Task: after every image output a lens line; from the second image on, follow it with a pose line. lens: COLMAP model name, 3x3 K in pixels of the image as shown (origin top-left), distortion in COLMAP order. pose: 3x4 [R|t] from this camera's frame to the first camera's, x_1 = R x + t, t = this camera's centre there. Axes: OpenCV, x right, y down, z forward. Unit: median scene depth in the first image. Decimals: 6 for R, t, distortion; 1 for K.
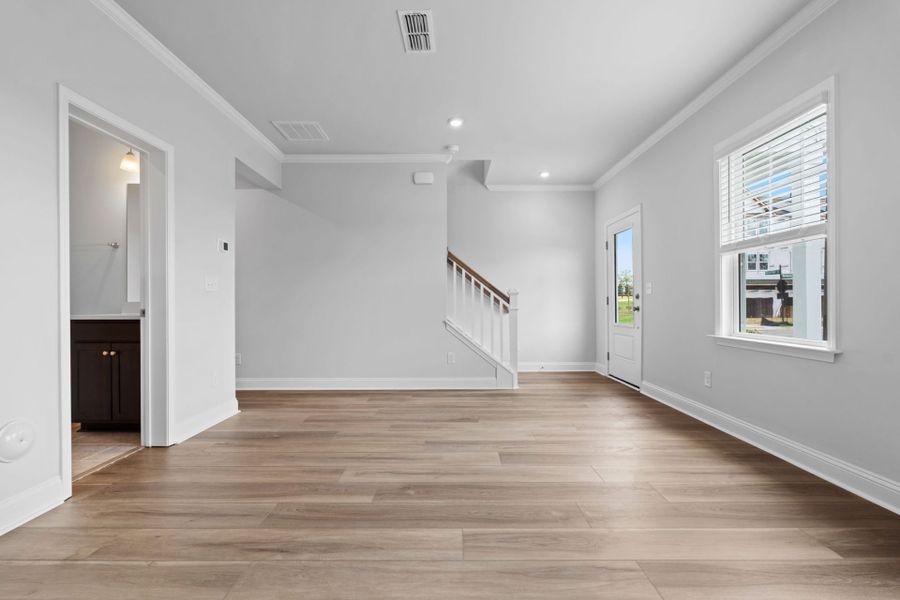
lens RADIAL K [[405.9, 0, 446.9], [0, 405.9, 300.9], [0, 0, 1]] dist [0.004089, 0.000470]
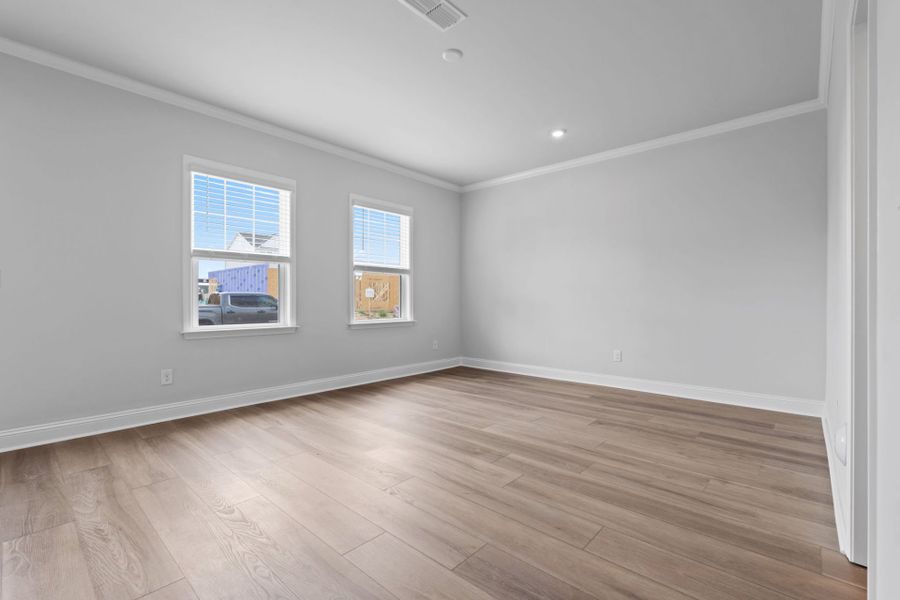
lens RADIAL K [[405.9, 0, 451.4], [0, 405.9, 303.7], [0, 0, 1]] dist [0.004089, 0.000470]
pose [[-0.756508, -0.005400, 0.653962, -0.826160], [0.001181, 0.999953, 0.009623, 0.000758], [-0.653983, 0.008052, -0.756466, 1.949878]]
